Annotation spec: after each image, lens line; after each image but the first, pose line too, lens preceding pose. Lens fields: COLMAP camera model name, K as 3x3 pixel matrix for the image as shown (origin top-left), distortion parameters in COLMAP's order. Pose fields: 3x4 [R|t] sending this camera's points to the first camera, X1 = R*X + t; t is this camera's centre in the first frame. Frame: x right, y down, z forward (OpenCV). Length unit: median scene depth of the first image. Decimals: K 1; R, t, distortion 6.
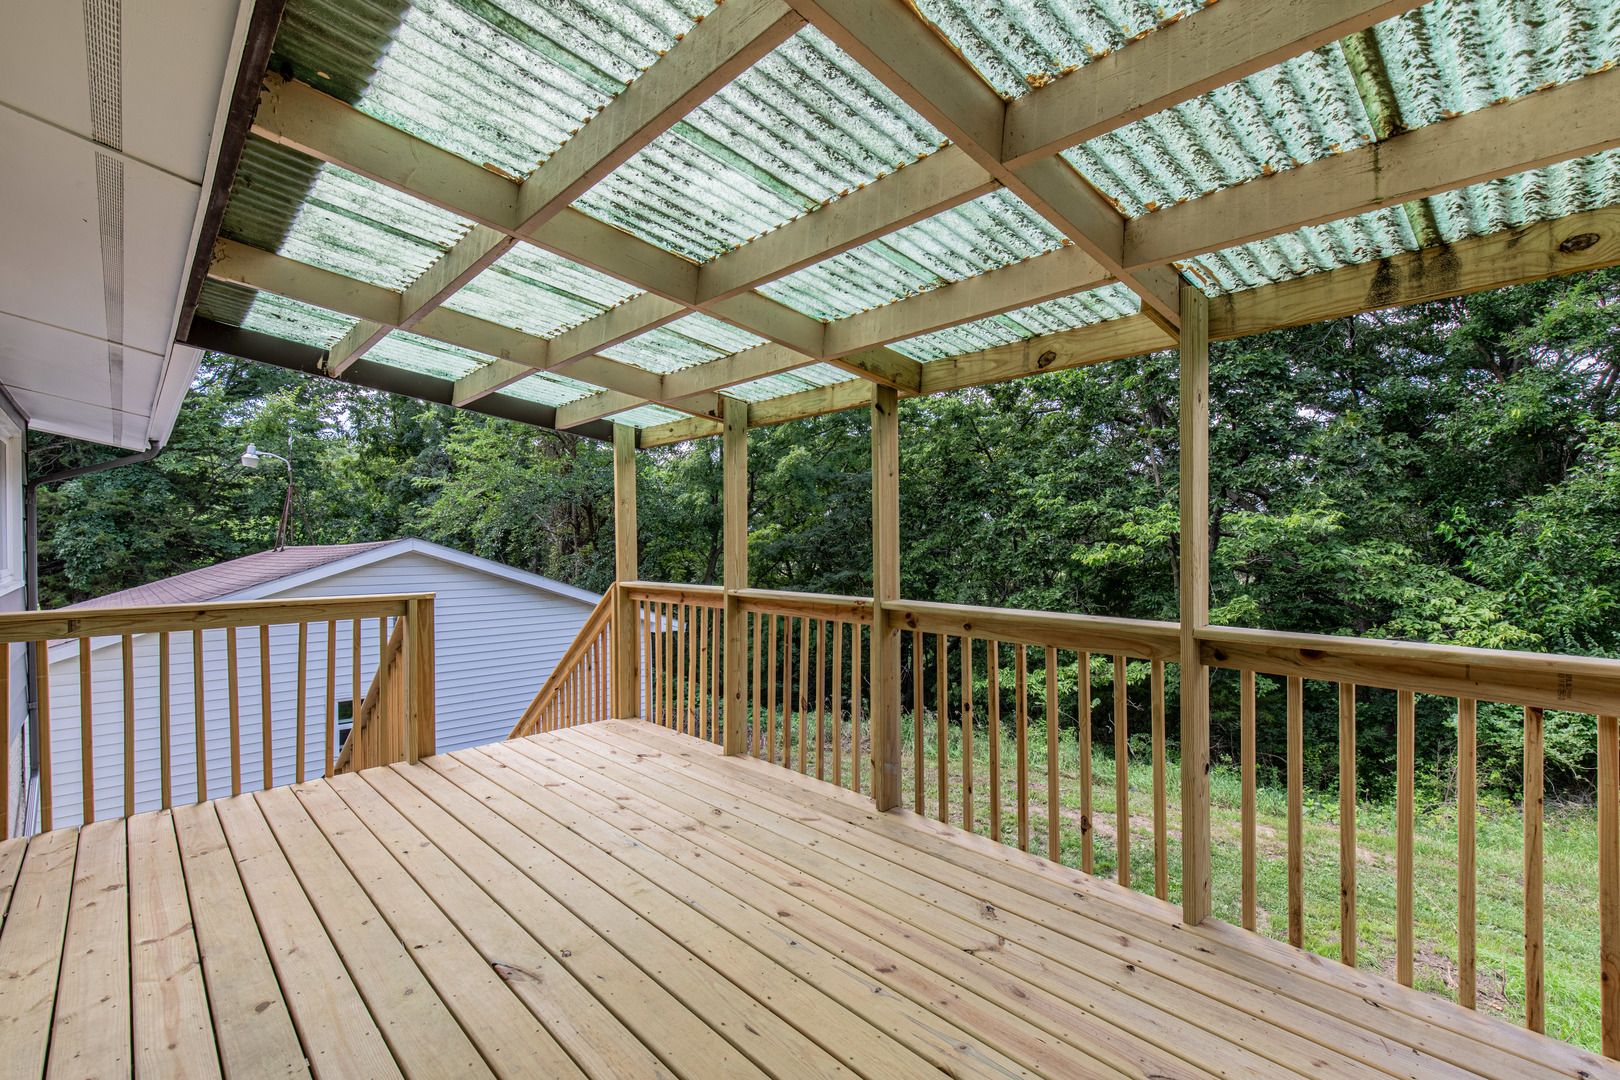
lens RADIAL K [[723.3, 0, 810.0], [0, 723.3, 540.0], [0, 0, 1]] dist [-0.012809, 0.000180]
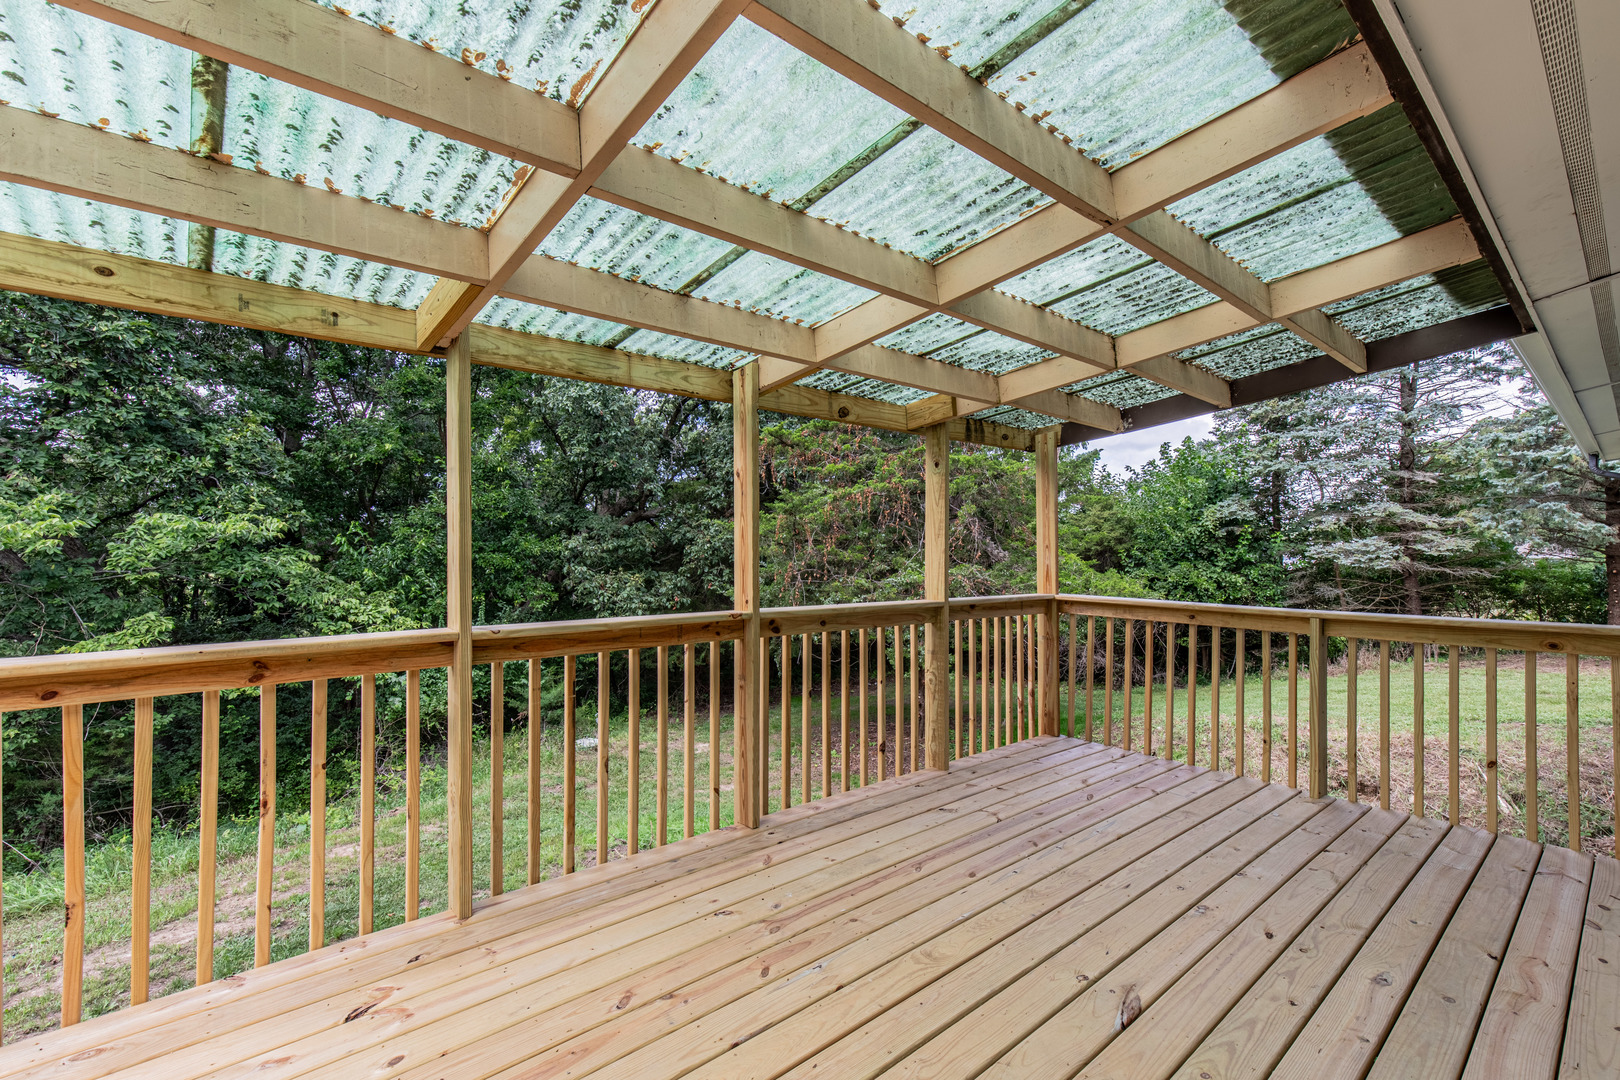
lens RADIAL K [[705.7, 0, 810.0], [0, 705.7, 540.0], [0, 0, 1]] dist [-0.049659, 0.000075]
pose [[0.086103, 0.008324, 0.996251, -0.169661], [0.007162, 0.999934, -0.008973, -0.000892], [-0.996261, 0.007907, 0.086038, 0.168305]]
